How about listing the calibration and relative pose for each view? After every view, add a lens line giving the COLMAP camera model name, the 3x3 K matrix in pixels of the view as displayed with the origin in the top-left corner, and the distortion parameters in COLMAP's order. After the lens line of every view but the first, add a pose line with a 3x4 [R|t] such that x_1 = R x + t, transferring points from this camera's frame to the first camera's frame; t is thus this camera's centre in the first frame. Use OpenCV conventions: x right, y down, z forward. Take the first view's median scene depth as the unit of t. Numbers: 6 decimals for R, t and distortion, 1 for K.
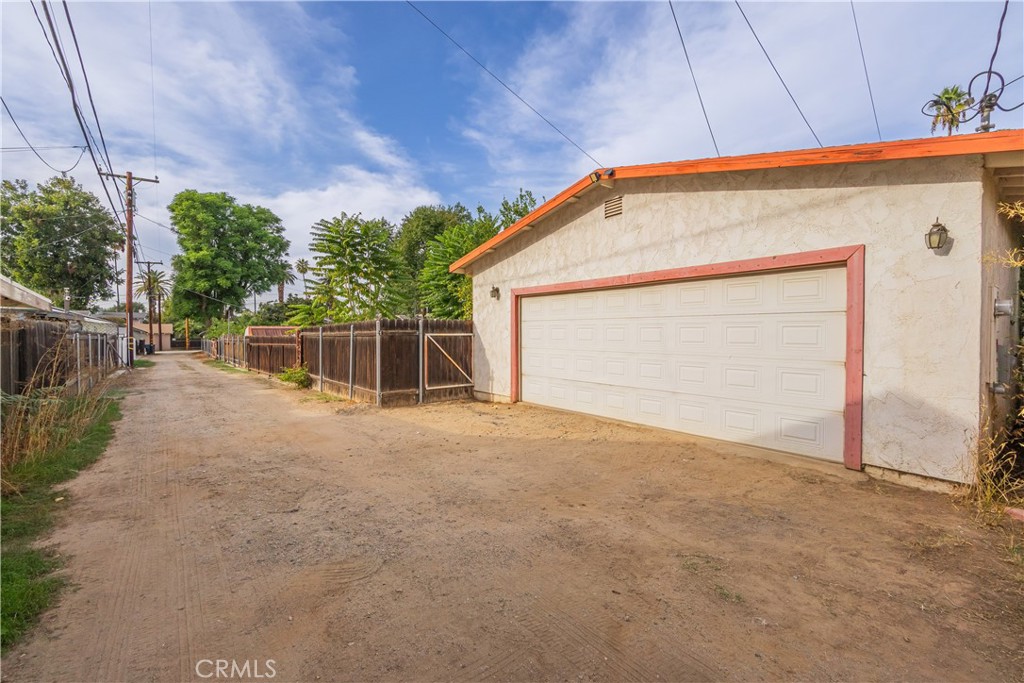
lens RADIAL K [[458.6, 0, 511.2], [0, 458.6, 334.0], [0, 0, 1]] dist [0.001268, 0.000148]
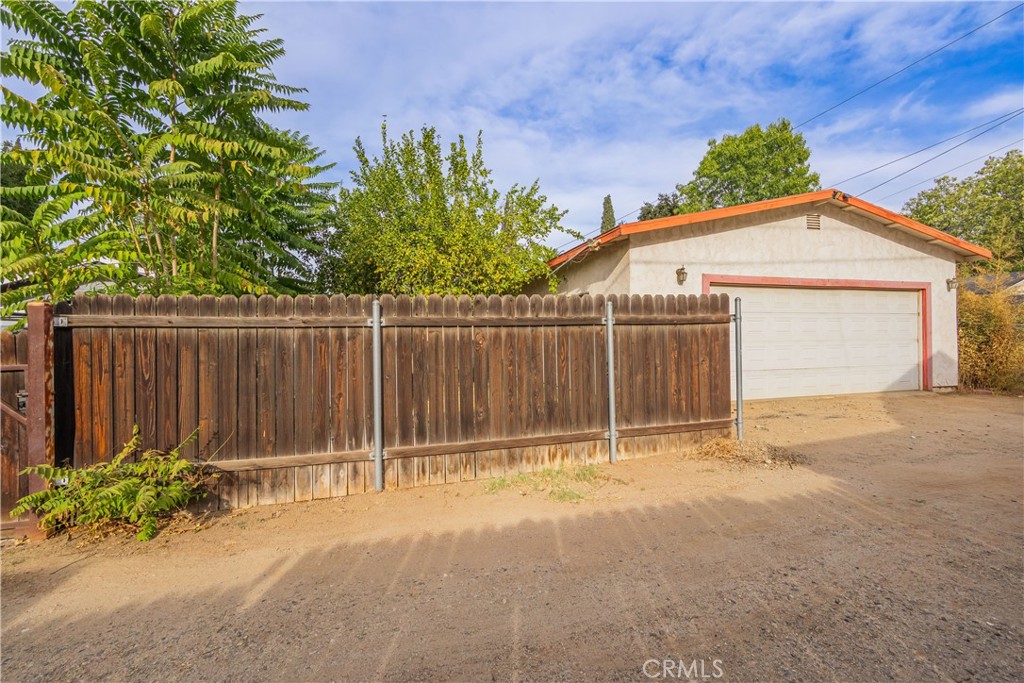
lens RADIAL K [[458.6, 0, 511.6], [0, 458.6, 347.3], [0, 0, 1]] dist [0.001268, 0.000148]
pose [[0.347367, -0.007721, 0.937698, -1.269260], [0.017593, 0.999844, 0.001716, 0.043840], [-0.937564, 0.015901, 0.347448, 1.408372]]
